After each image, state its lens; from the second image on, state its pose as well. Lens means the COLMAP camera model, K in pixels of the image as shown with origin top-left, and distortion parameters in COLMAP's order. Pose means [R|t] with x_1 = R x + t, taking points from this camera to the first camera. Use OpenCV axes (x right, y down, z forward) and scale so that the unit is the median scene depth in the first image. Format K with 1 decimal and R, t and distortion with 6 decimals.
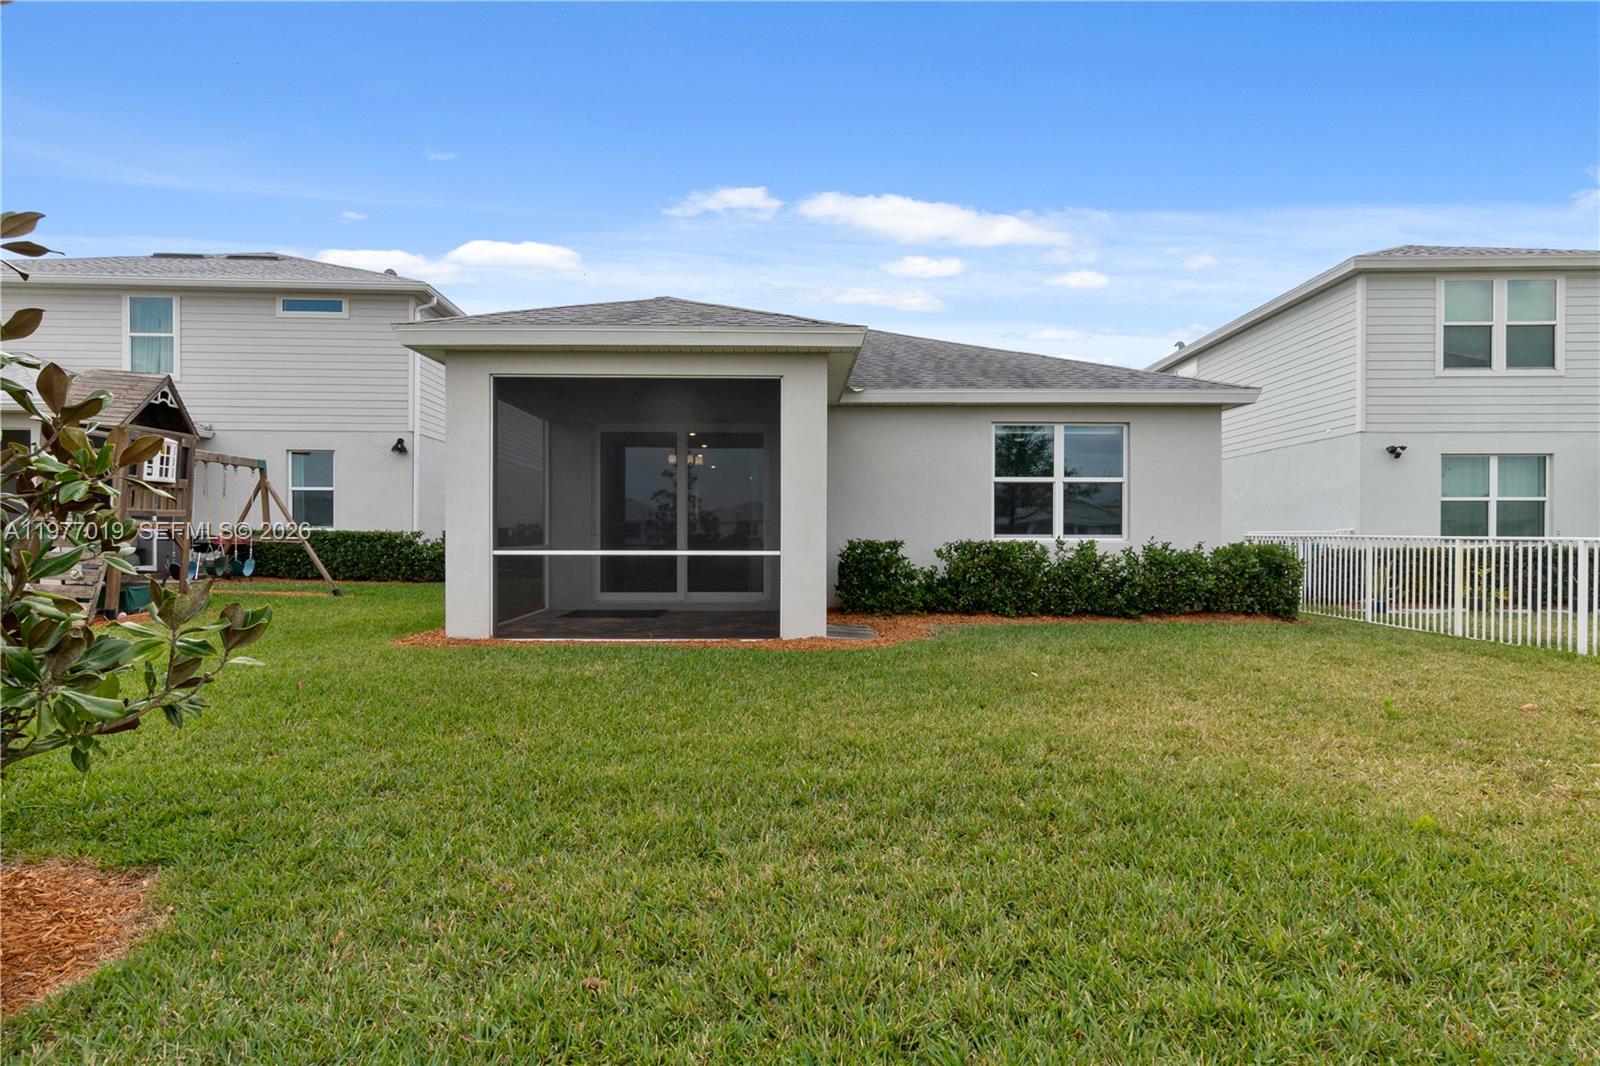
lens RADIAL K [[788.7, 0, 800.0], [0, 788.7, 533.0], [0, 0, 1]] dist [0.000299, 0.000035]
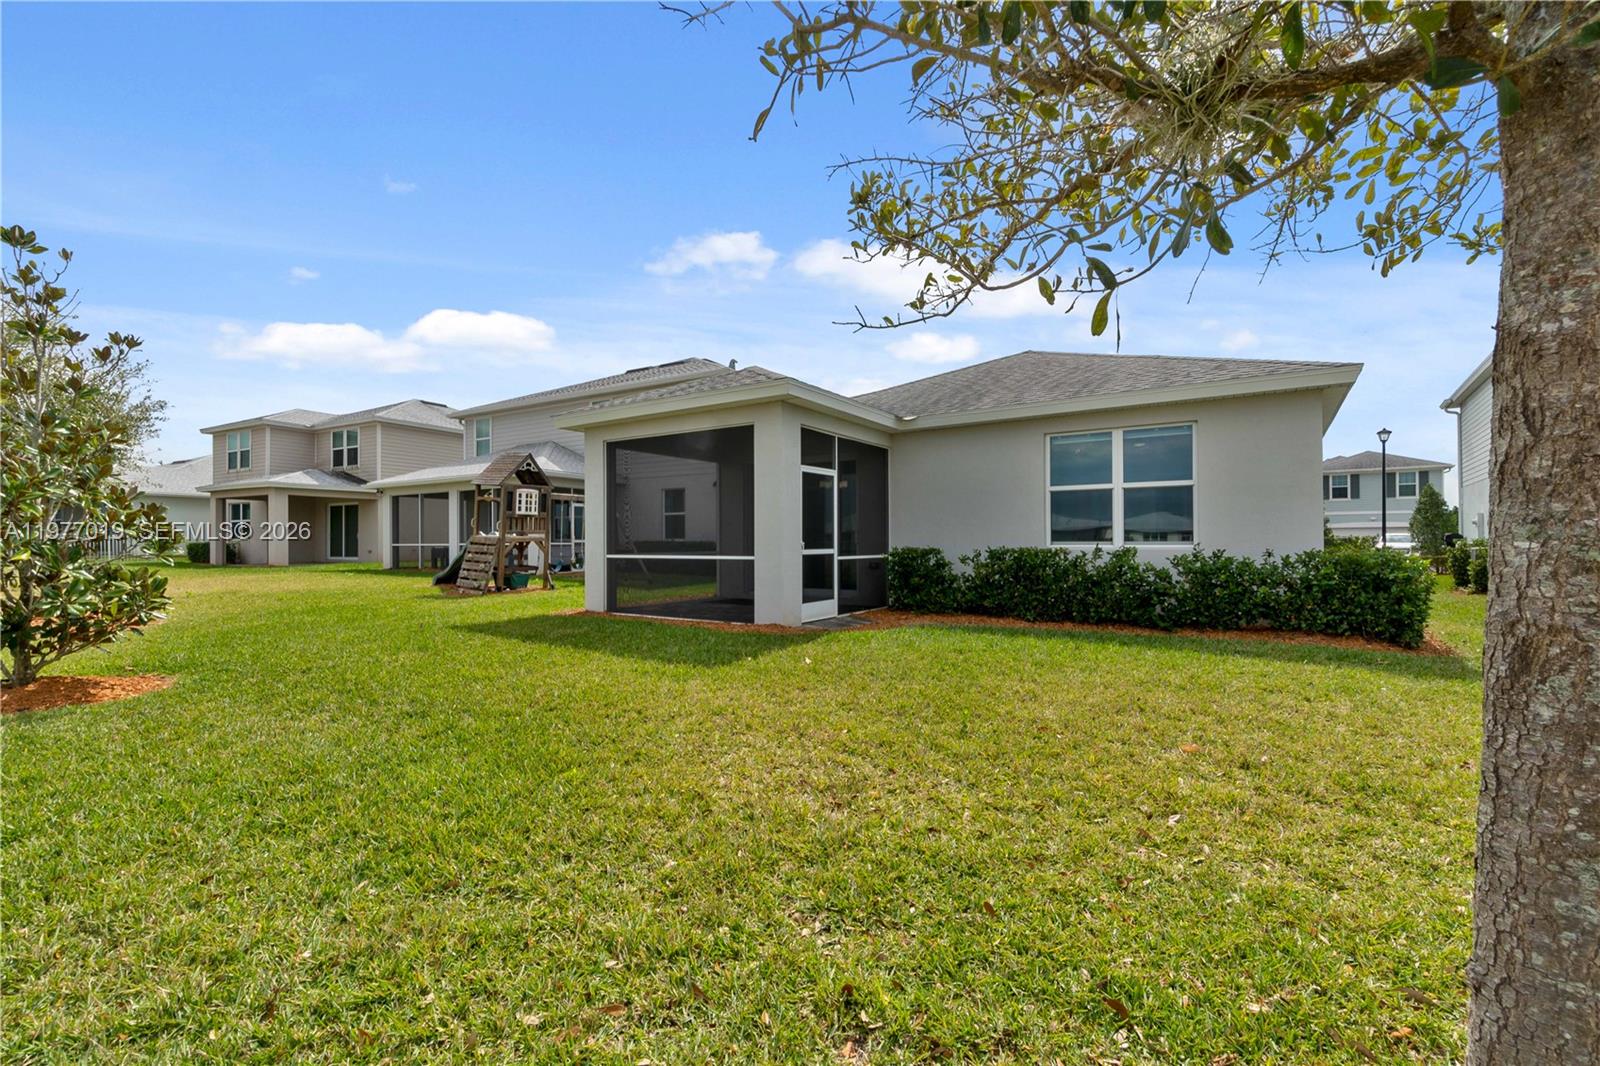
lens RADIAL K [[681.8, 0, 800.0], [0, 681.8, 533.0], [0, 0, 1]] dist [0.000002, -0.000029]
pose [[0.829817, -0.012795, -0.557889, 0.501303], [0.005125, 0.999870, -0.015309, 0.002489], [0.558012, 0.009844, 0.829774, 0.079402]]
